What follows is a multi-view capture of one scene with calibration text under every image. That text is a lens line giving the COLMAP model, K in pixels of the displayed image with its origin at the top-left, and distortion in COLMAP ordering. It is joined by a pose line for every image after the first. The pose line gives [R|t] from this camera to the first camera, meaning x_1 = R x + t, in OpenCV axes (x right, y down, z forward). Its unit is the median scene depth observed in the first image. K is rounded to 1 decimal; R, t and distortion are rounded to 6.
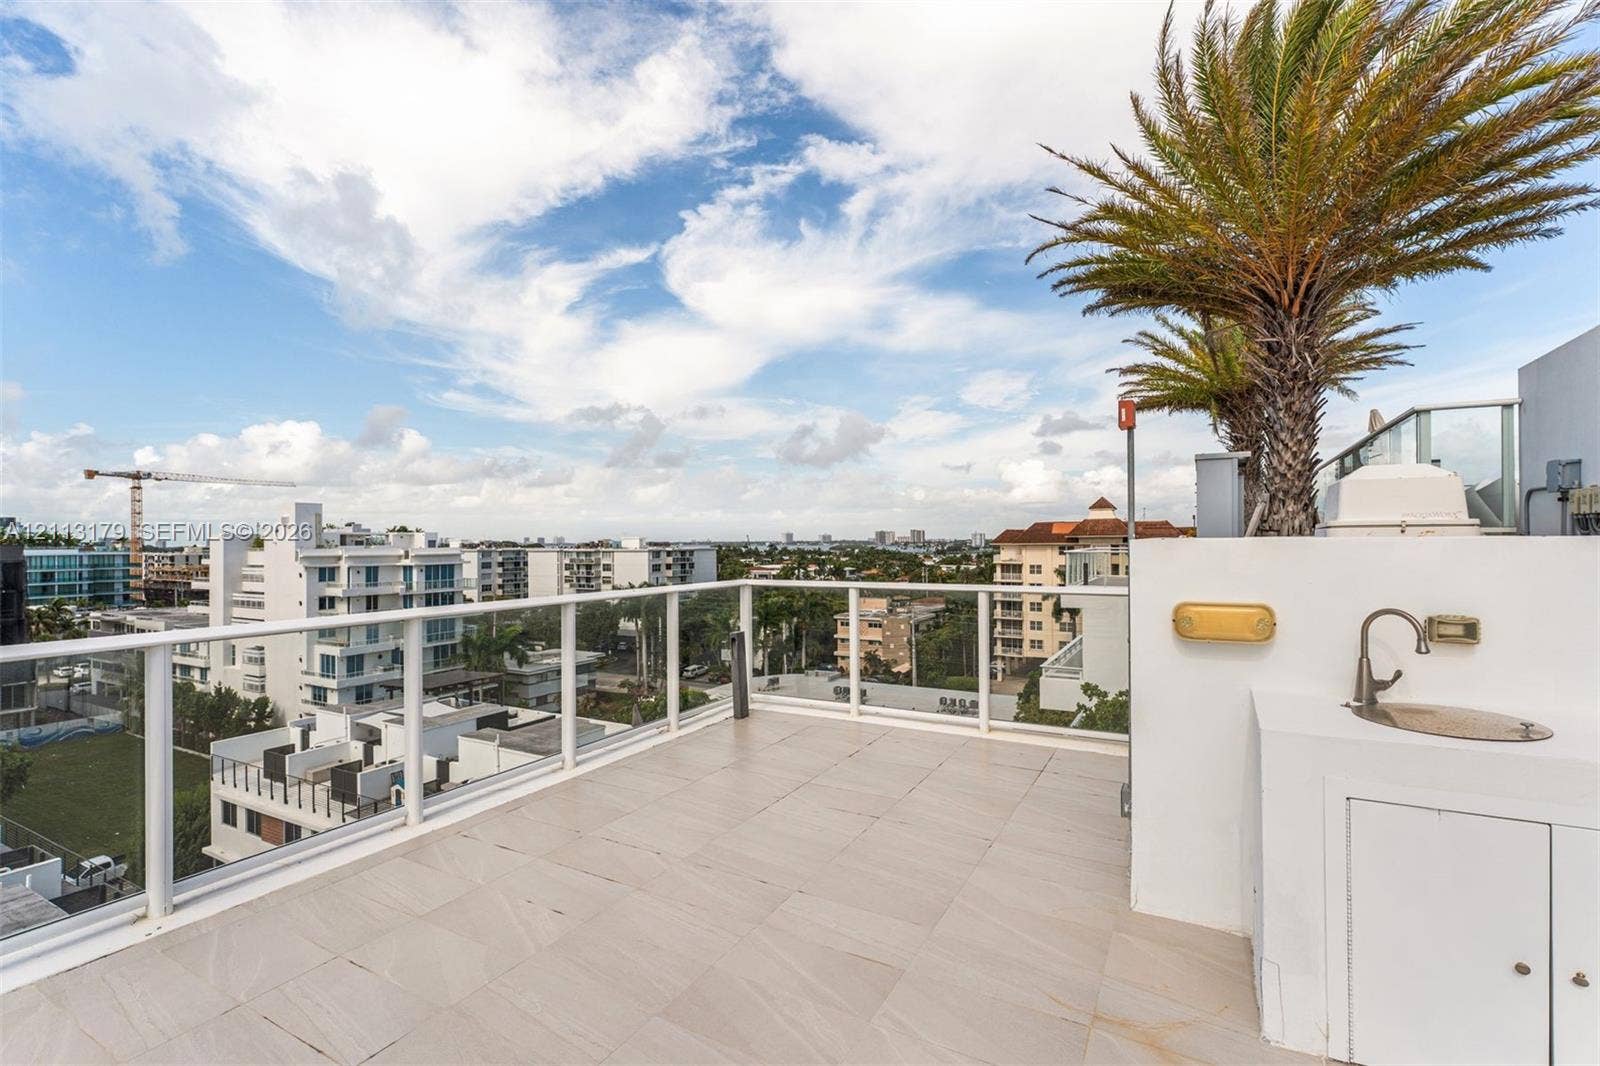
lens RADIAL K [[745.1, 0, 802.2], [0, 745.1, 530.1], [0, 0, 1]] dist [-0.001573, 0.002653]
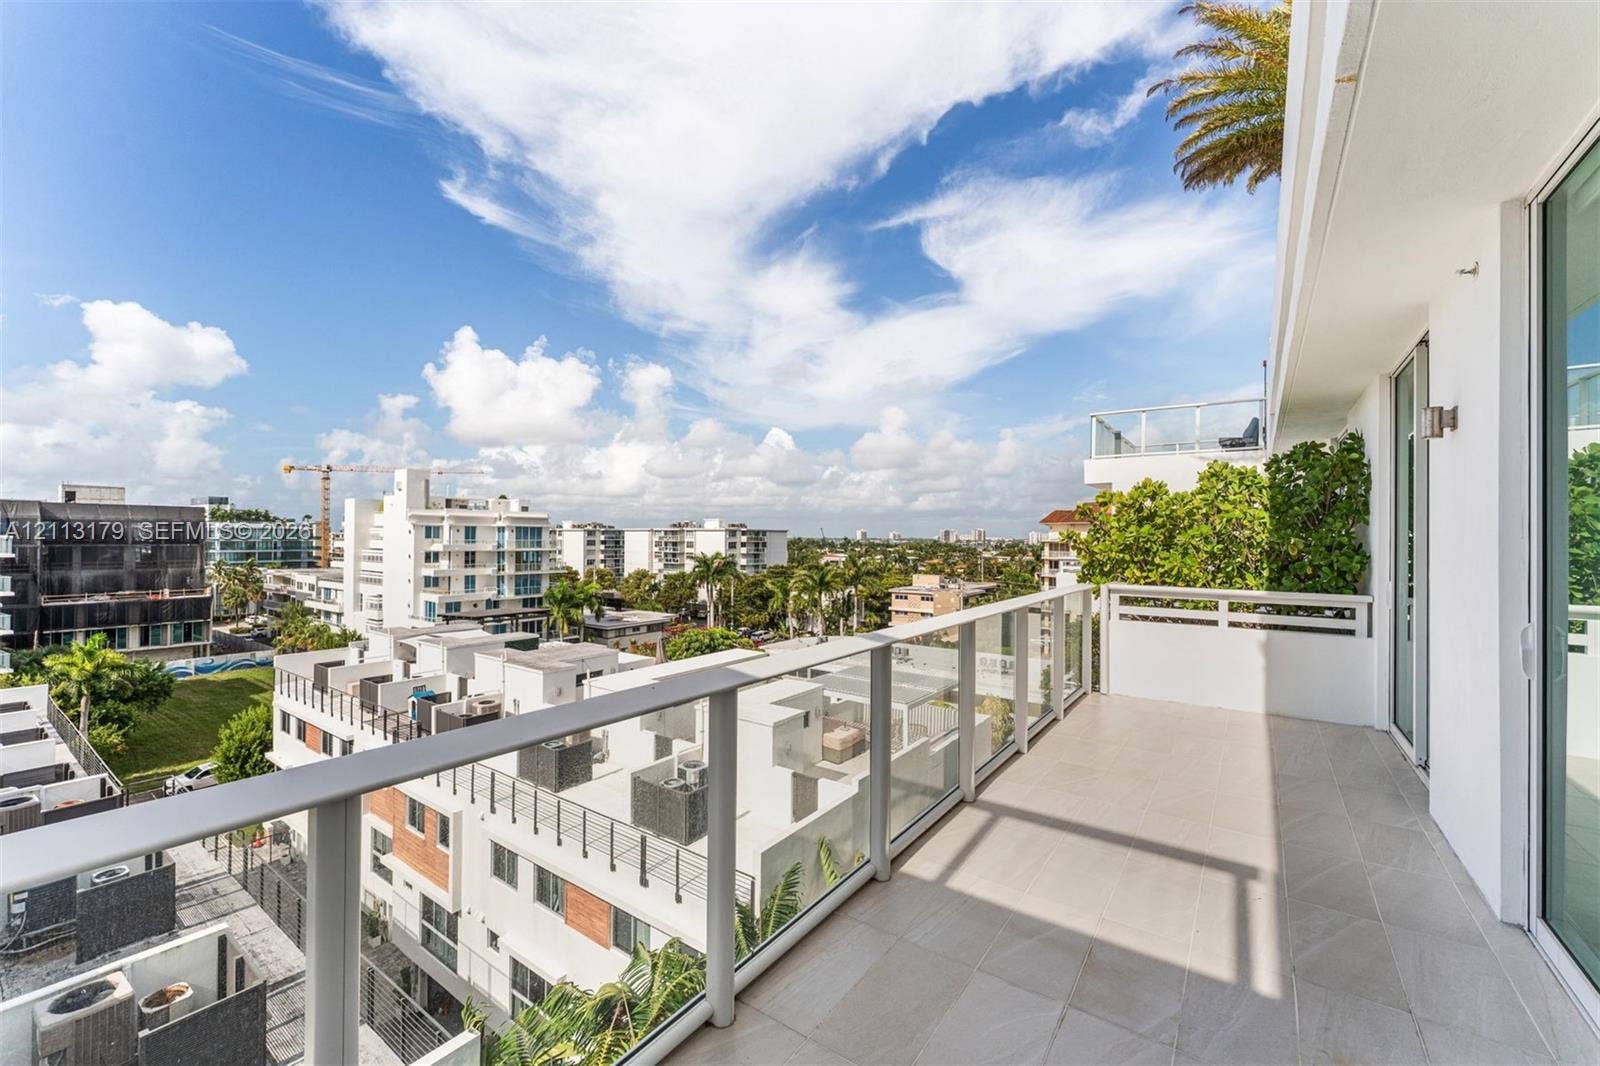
lens RADIAL K [[635.6, 0, 799.6], [0, 635.6, 537.0], [0, 0, 1]] dist [0.012958, 0.000109]
pose [[0.991962, 0.013139, -0.125852, 0.042107], [-0.012823, 0.999912, 0.003321, 0.053372], [0.125884, -0.001681, 0.992043, 0.093188]]
